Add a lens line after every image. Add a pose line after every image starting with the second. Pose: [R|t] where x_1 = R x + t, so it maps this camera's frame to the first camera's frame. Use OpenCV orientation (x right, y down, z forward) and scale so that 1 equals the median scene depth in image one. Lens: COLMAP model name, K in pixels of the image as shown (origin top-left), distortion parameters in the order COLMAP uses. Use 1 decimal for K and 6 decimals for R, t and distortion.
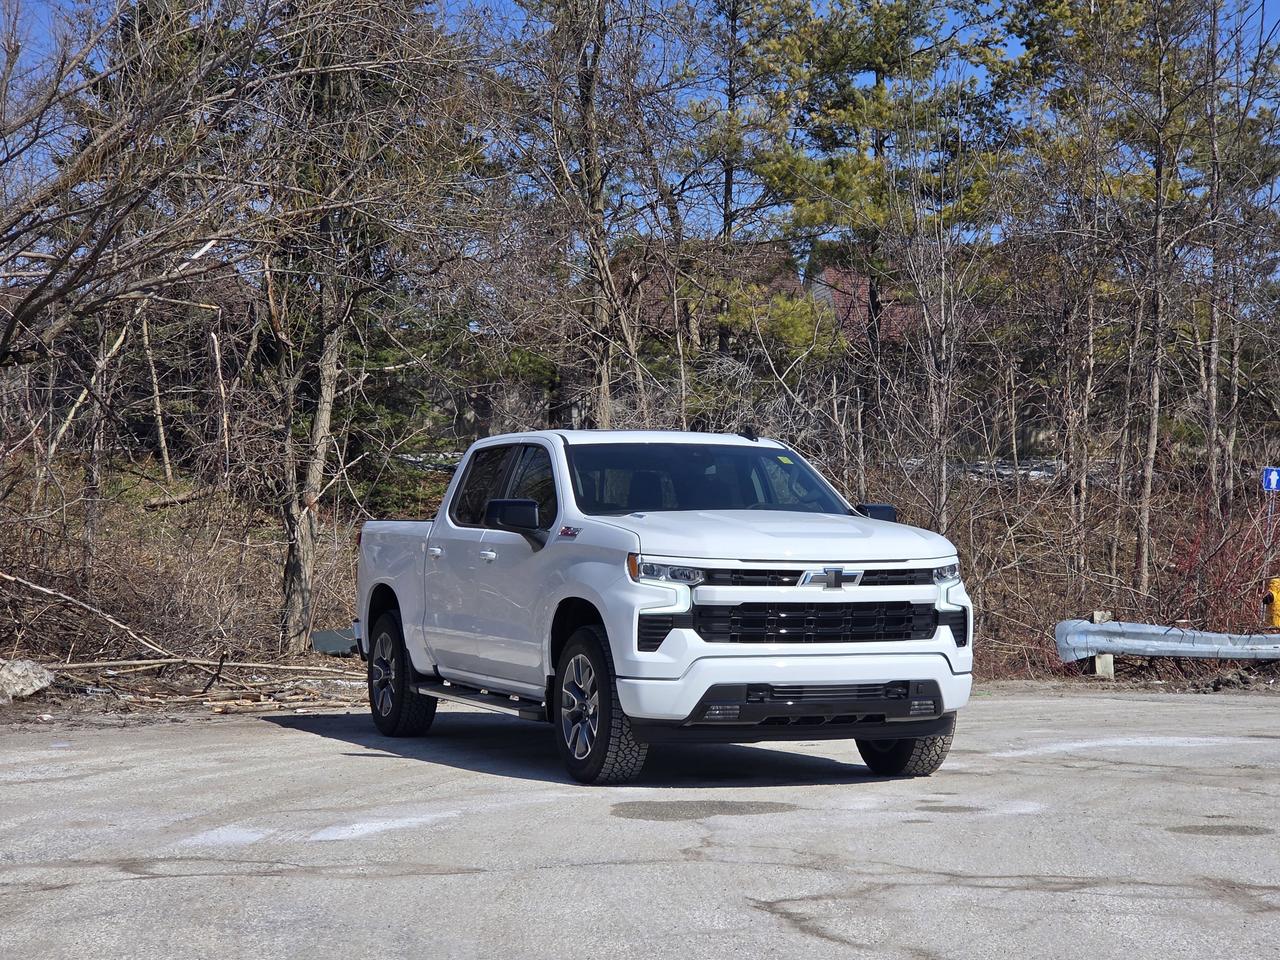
lens RADIAL K [[2614.3, 0, 636.1], [0, 2614.3, 483.0], [0, 0, 1]] dist [-0.156911, 0.000000]
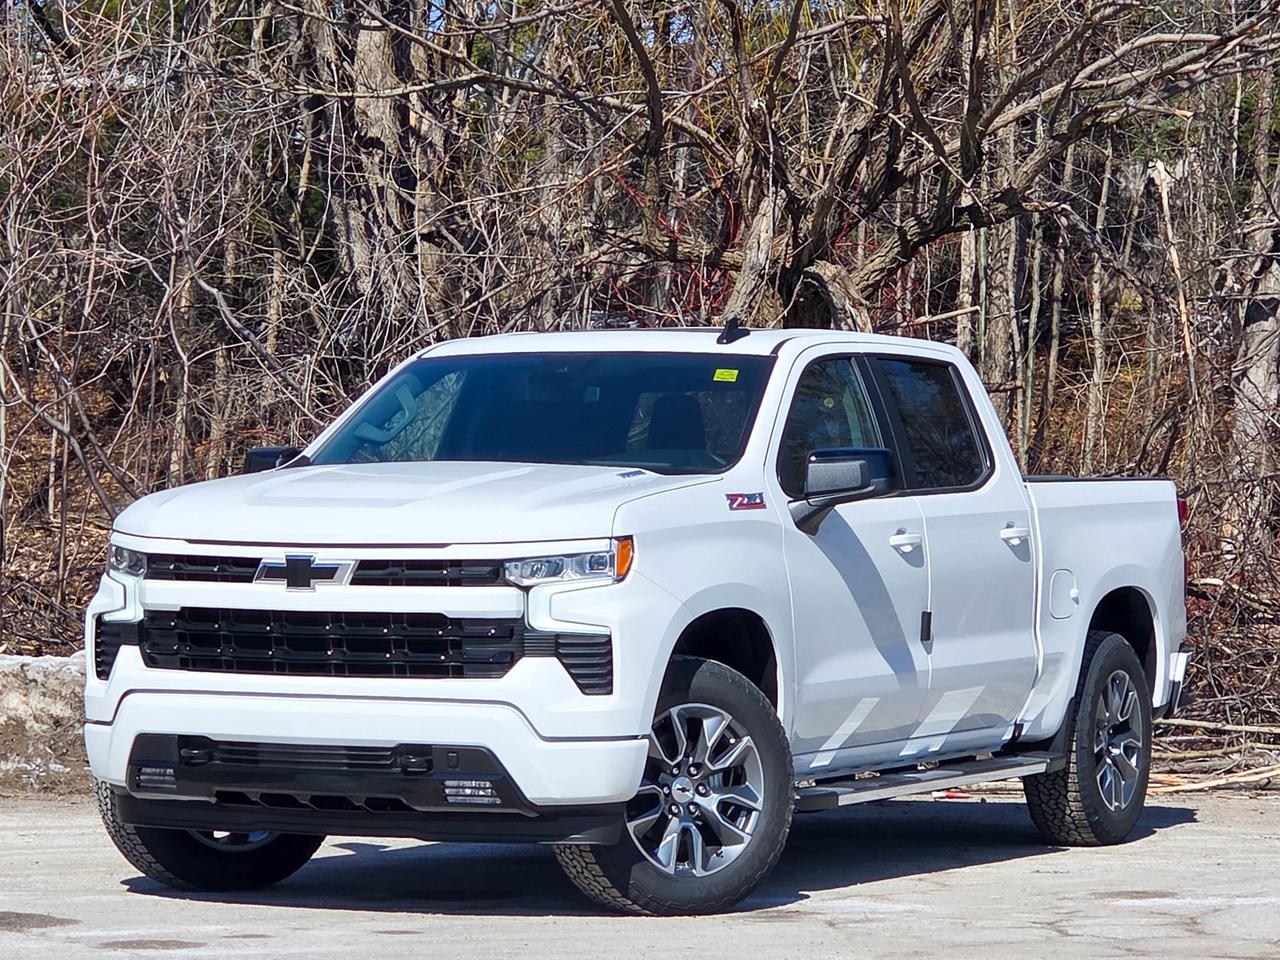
lens RADIAL K [[4738.6, 0, 646.9], [0, 4738.6, 477.1], [0, 0, 1]] dist [-0.760147, 0.000000]
pose [[0.702205, 0.004071, -0.711963, 0.810342], [0.012473, 0.999760, 0.018019, -0.004351], [0.711866, -0.021534, 0.701985, 0.243800]]
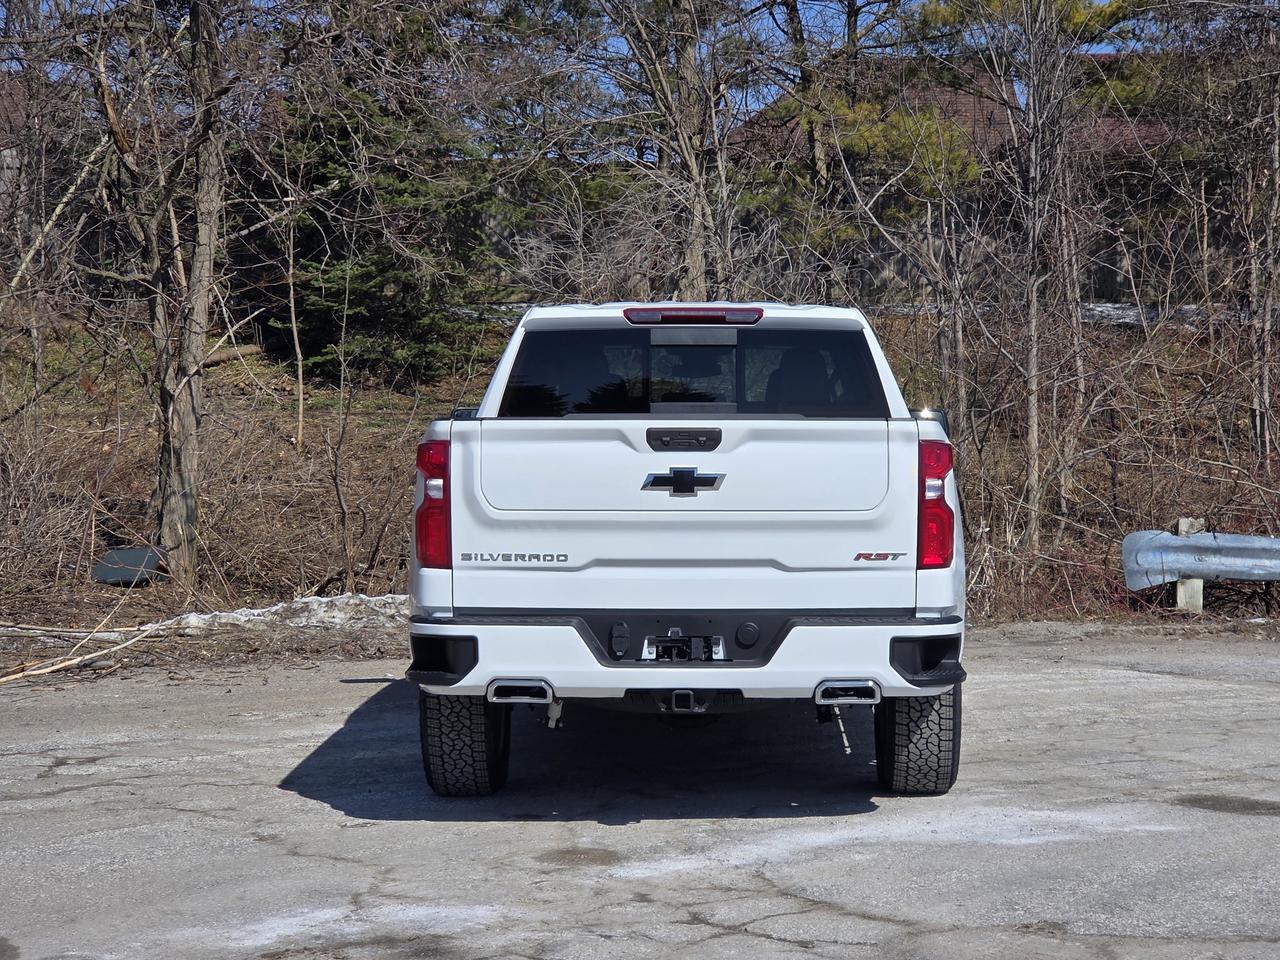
lens RADIAL K [[2614.3, 0, 719.0], [0, 2614.3, 540.9], [0, 0, 1]] dist [-0.156911, 0.000000]
pose [[0.995240, -0.000121, -0.097449, 0.219694], [0.007879, 0.996825, 0.079230, -0.004748], [0.097130, -0.079620, 0.992082, 0.500666]]
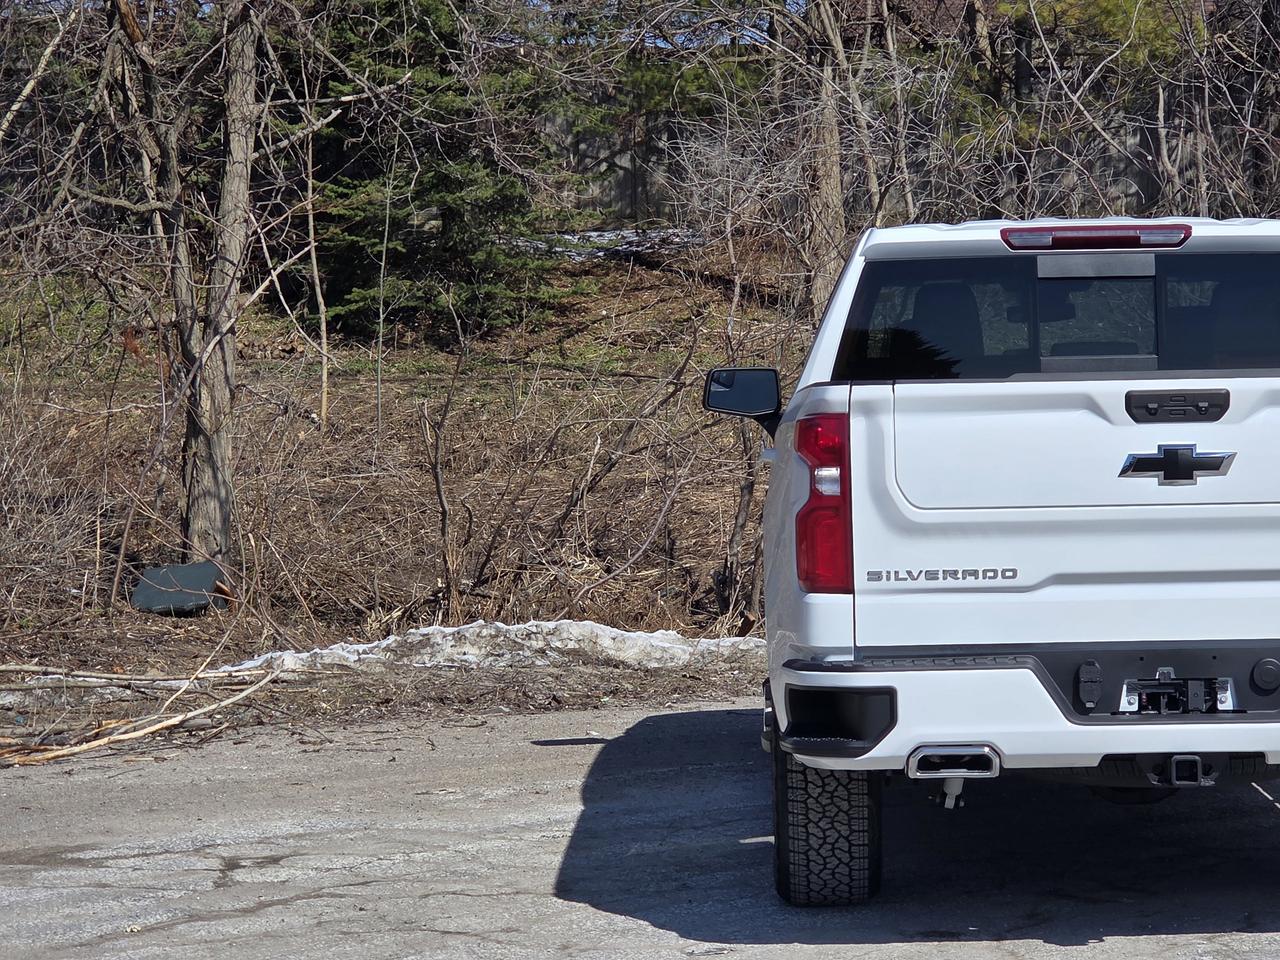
lens RADIAL K [[3404.3, 0, 637.6], [0, 3404.3, 473.6], [0, 0, 1]] dist [-0.430186, 0.000000]
pose [[0.989927, -0.020376, -0.140102, 0.129961], [0.028928, 0.997822, 0.059277, -0.004866], [0.138590, -0.062733, 0.988361, 0.541312]]
